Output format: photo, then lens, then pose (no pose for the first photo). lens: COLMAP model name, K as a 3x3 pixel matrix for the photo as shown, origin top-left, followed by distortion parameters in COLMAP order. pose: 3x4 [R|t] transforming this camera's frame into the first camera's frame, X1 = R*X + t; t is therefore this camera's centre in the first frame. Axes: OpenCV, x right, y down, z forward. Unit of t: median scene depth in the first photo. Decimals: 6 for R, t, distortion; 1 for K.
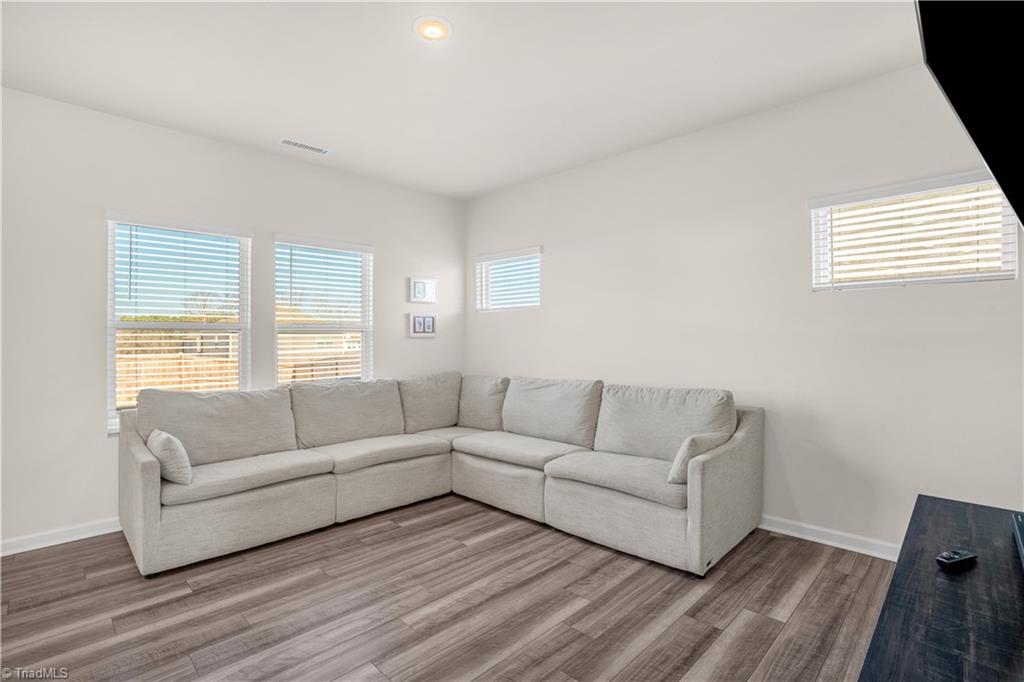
lens RADIAL K [[484.4, 0, 502.0], [0, 484.4, 339.9], [0, 0, 1]] dist [-0.039101, 0.010500]
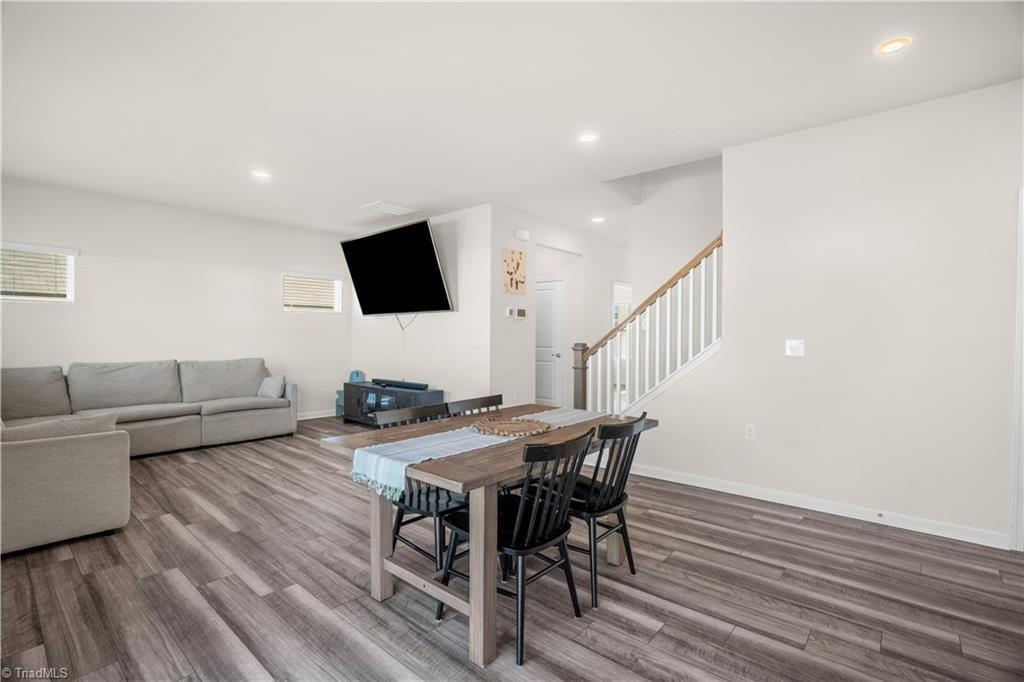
lens RADIAL K [[484.4, 0, 512.1], [0, 484.4, 344.0], [0, 0, 1]] dist [-0.039101, 0.010500]
pose [[-0.078893, -0.016987, 0.996738, -1.815896], [-0.007365, 0.999837, 0.016456, 0.004209], [-0.996856, -0.006042, -0.079006, 0.095899]]
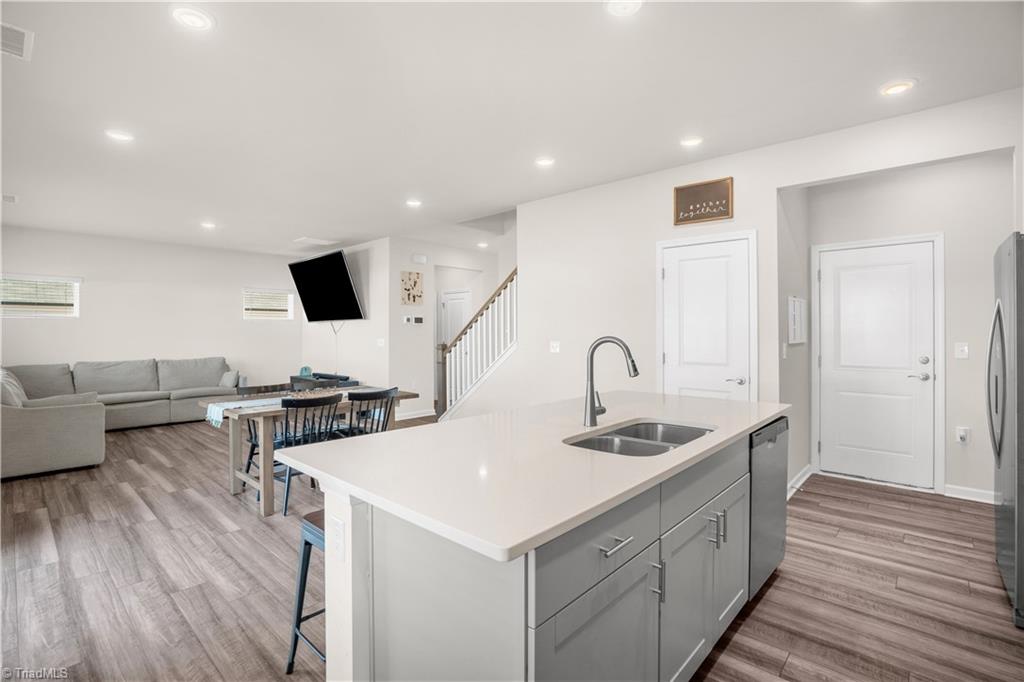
lens RADIAL K [[484.4, 0, 509.3], [0, 484.4, 332.7], [0, 0, 1]] dist [-0.039101, 0.010500]
pose [[-0.050974, 0.001472, 0.998699, -2.441165], [0.002848, 0.999995, -0.001328, -0.021870], [-0.998696, 0.002776, -0.050978, -0.481464]]
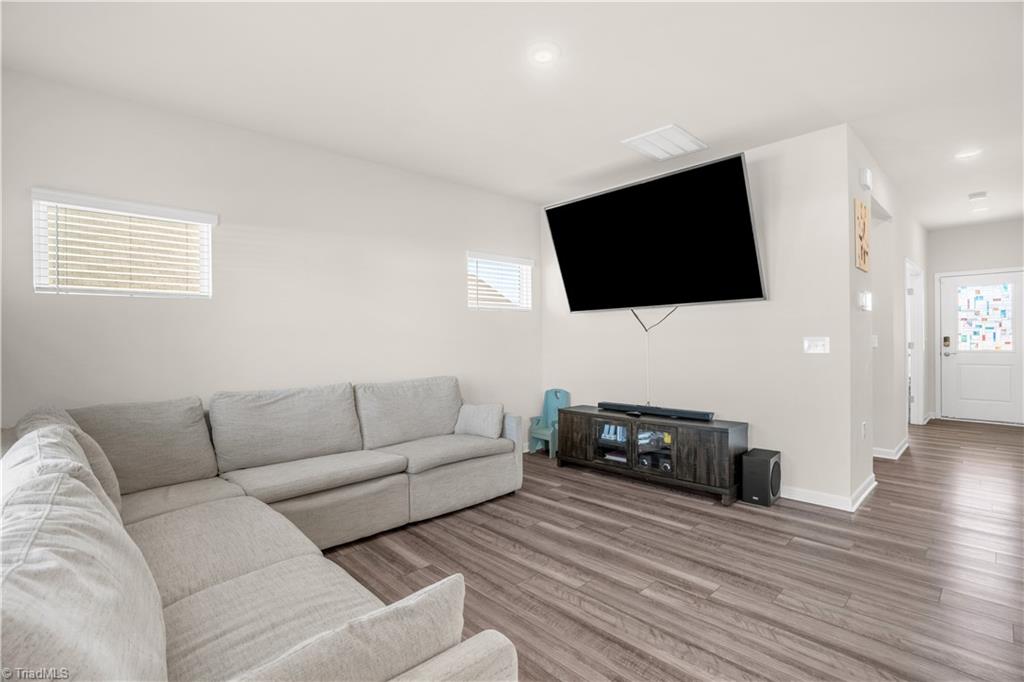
lens RADIAL K [[484.4, 0, 509.8], [0, 484.4, 338.6], [0, 0, 1]] dist [-0.039101, 0.010500]
pose [[0.019102, 0.002854, 0.999813, -1.038935], [0.010714, 0.999938, -0.003060, 0.002376], [-0.999760, 0.010771, 0.019070, 0.877594]]
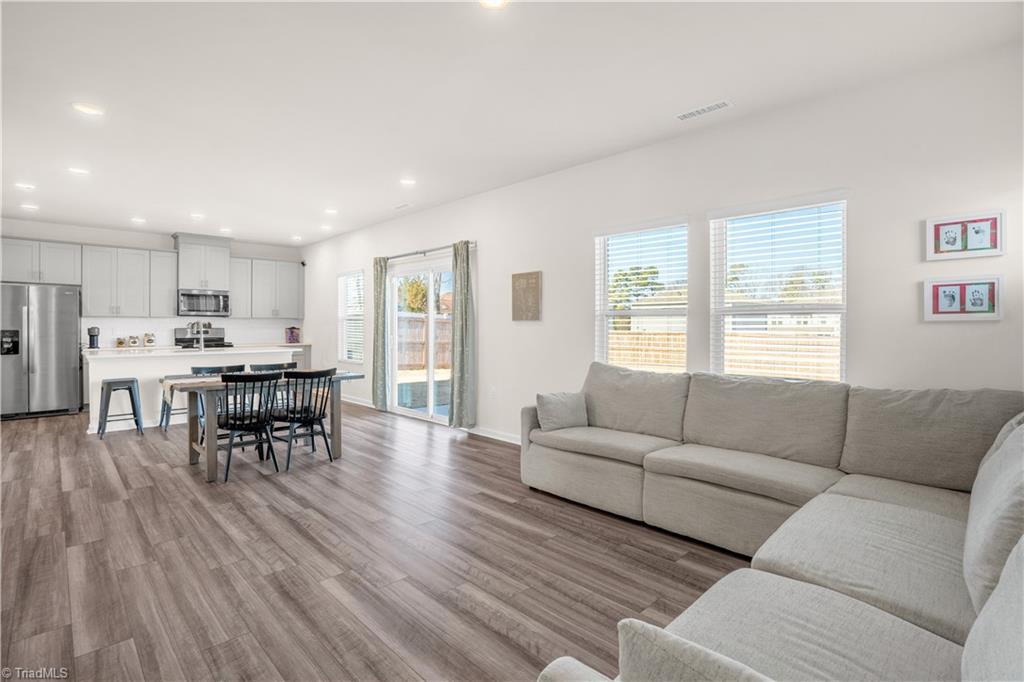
lens RADIAL K [[484.4, 0, 506.5], [0, 484.4, 335.5], [0, 0, 1]] dist [-0.039101, 0.010500]
pose [[-0.008805, 0.023275, -0.999690, 0.669610], [-0.000337, 0.999729, 0.023278, -0.002356], [0.999961, 0.000542, -0.008794, 0.854188]]
